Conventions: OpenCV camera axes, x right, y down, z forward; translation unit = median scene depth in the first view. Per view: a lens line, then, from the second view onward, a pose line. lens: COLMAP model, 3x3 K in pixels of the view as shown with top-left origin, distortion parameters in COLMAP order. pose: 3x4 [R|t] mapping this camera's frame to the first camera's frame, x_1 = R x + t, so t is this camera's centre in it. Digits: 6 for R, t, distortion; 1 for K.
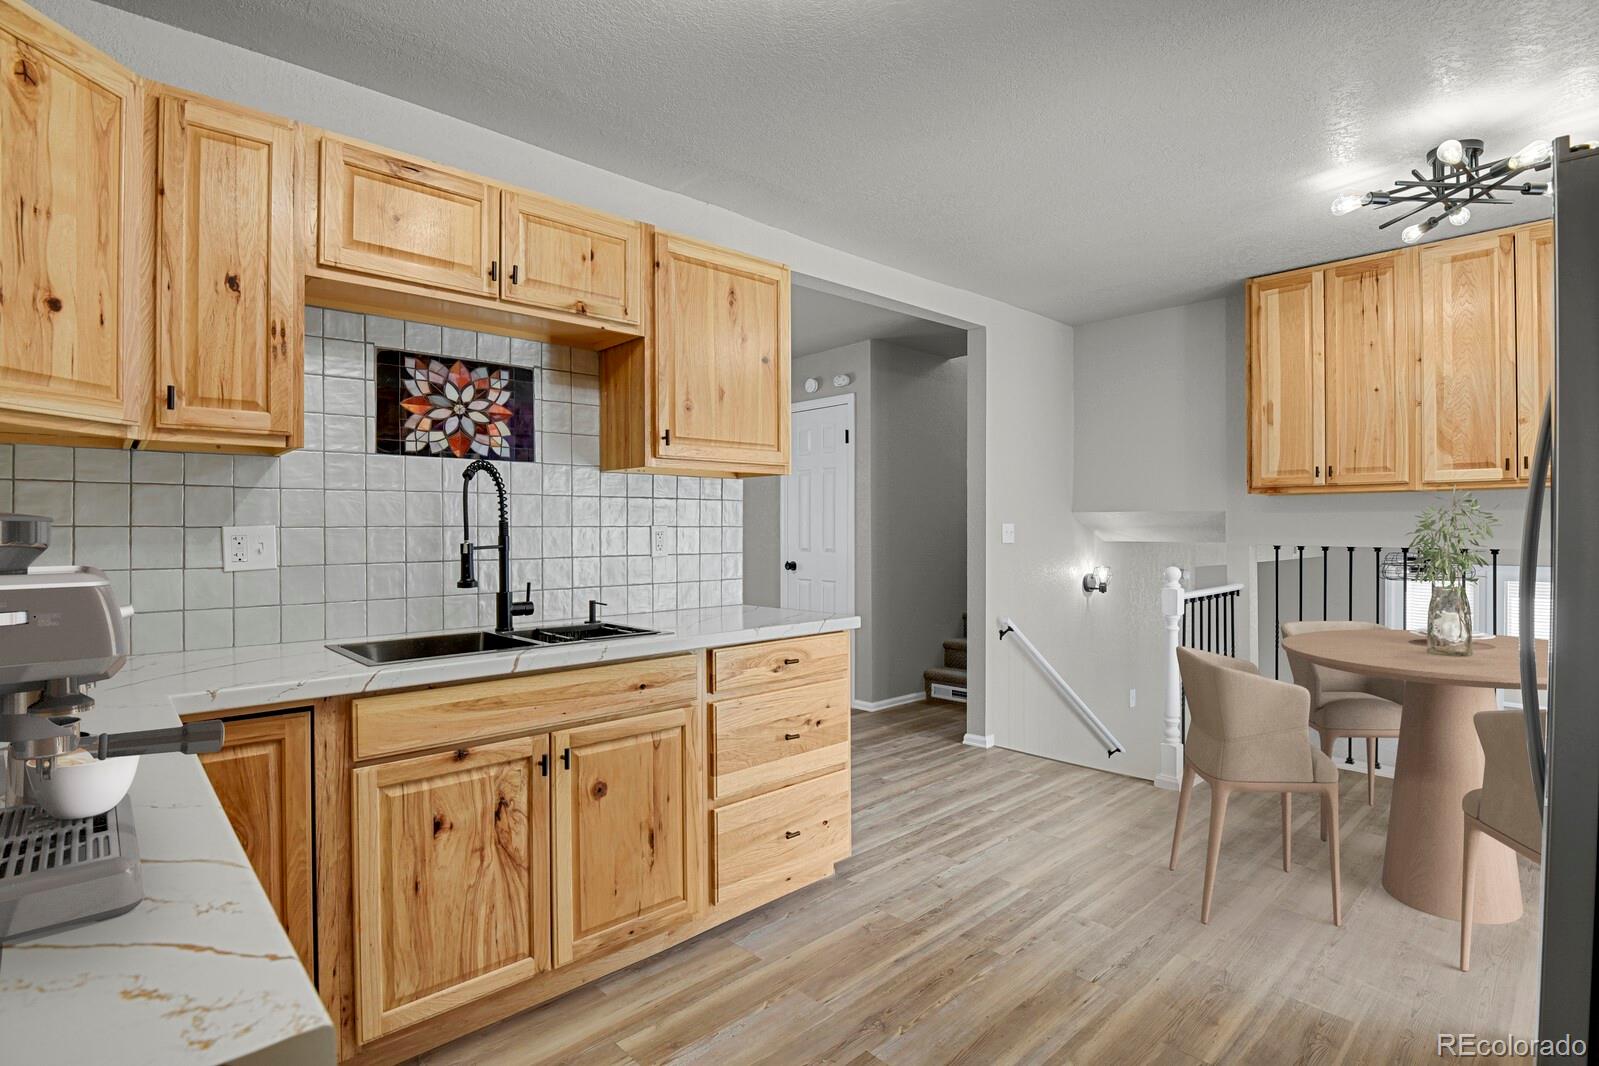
lens RADIAL K [[782.7, 0, 803.8], [0, 782.7, 531.6], [0, 0, 1]] dist [-0.026685, -0.001716]
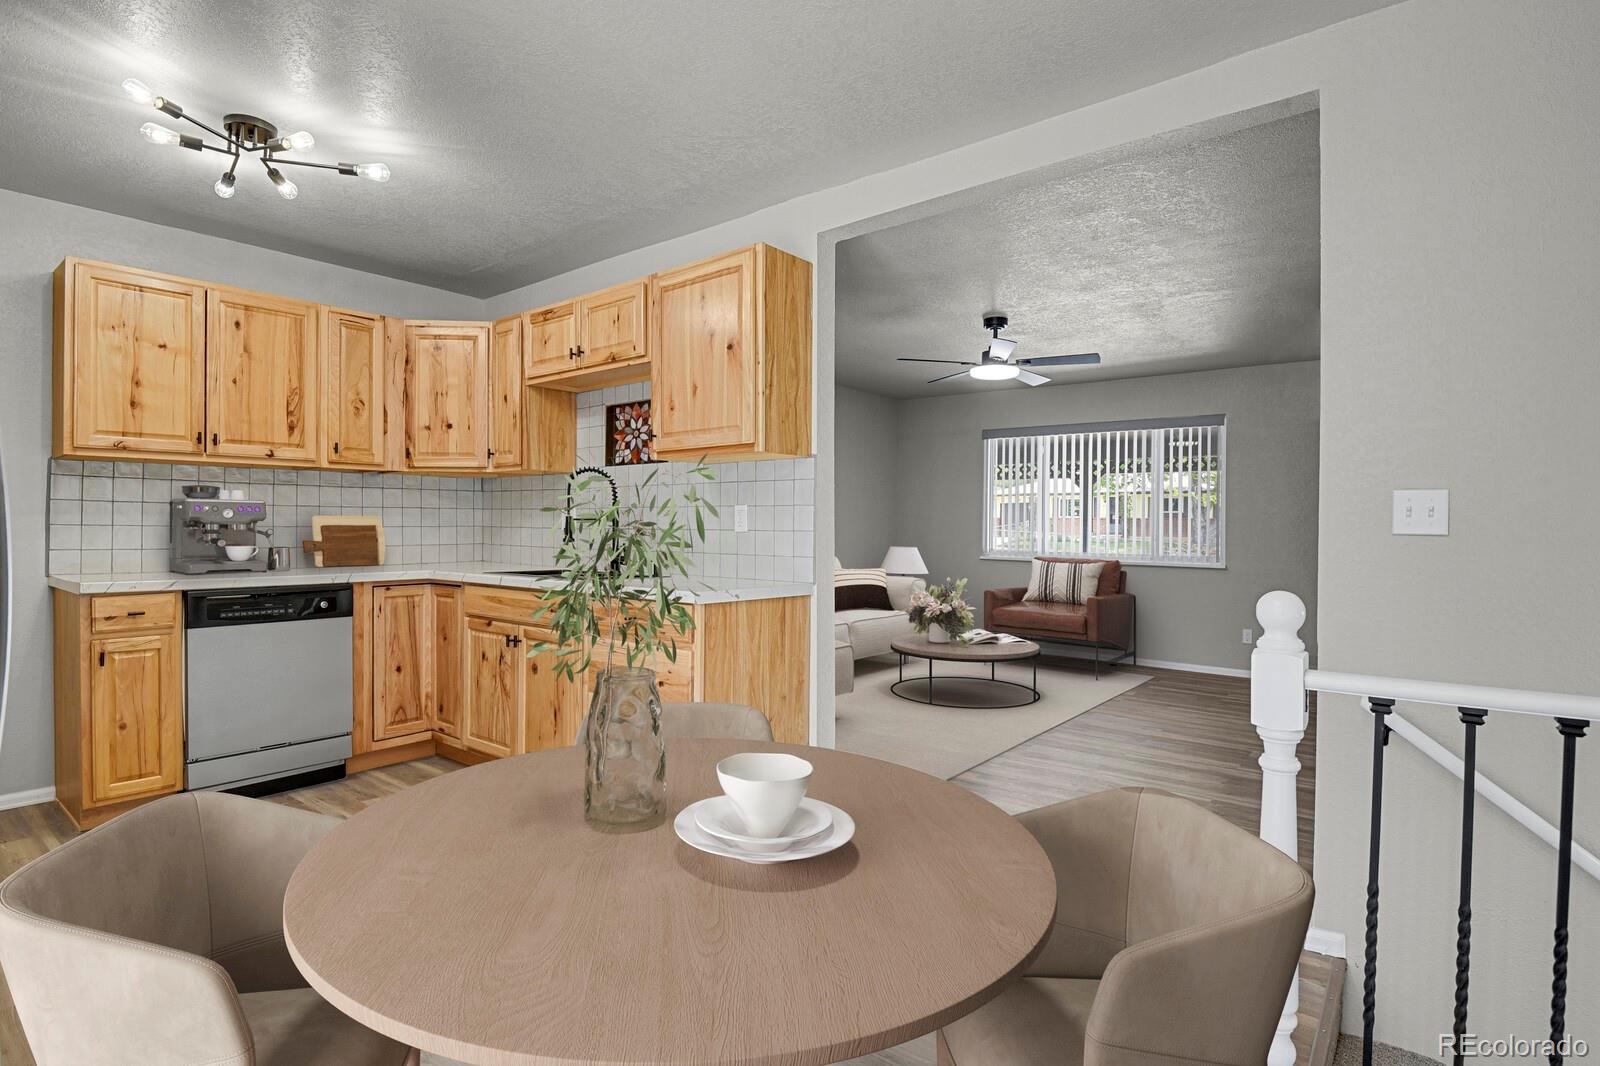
lens RADIAL K [[783.2, 0, 803.6], [0, 783.2, 533.9], [0, 0, 1]] dist [-0.026685, -0.001716]
pose [[0.154599, 0.013954, -0.987879, 1.242667], [-0.010552, 0.999867, 0.012472, 0.024816], [0.987921, 0.008496, 0.154726, 1.145870]]
